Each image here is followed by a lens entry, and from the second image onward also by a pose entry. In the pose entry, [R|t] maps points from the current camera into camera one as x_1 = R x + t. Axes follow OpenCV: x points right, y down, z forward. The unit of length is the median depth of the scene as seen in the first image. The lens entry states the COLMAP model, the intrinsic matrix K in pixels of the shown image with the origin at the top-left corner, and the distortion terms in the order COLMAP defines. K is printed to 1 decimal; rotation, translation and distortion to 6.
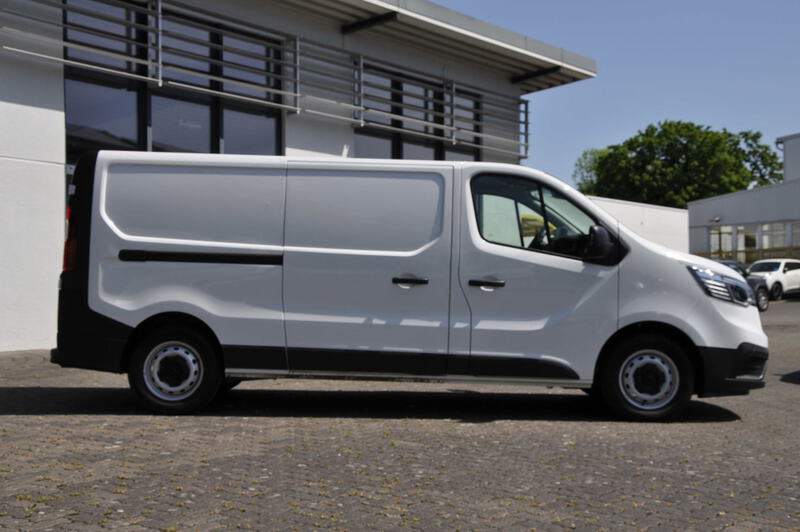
lens RADIAL K [[1087.1, 0, 400.0], [0, 1087.1, 266.0], [0, 0, 1]] dist [0.176956, 0.054521]
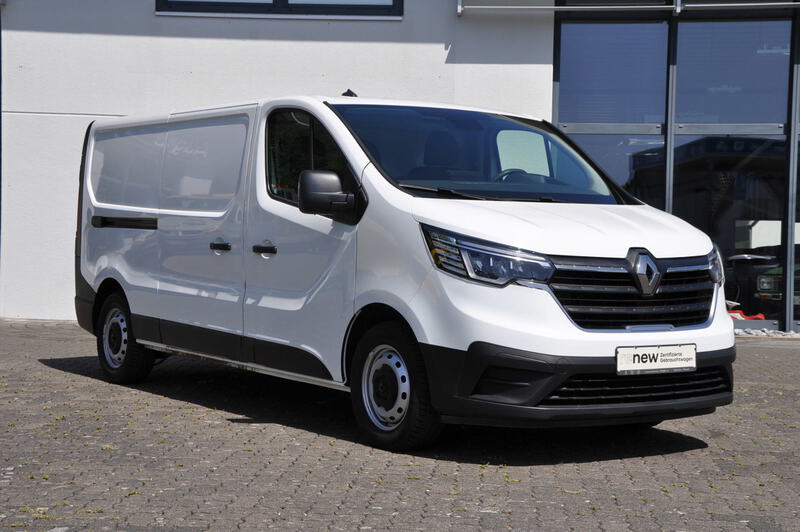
lens RADIAL K [[1359.2, 0, 400.0], [0, 1359.2, 266.0], [0, 0, 1]] dist [0.015307, 0.045874]
pose [[0.546613, 0.009464, -0.837332, 0.953499], [0.001888, 0.999920, 0.012534, 0.015809], [0.837383, -0.008432, 0.546551, 0.542294]]
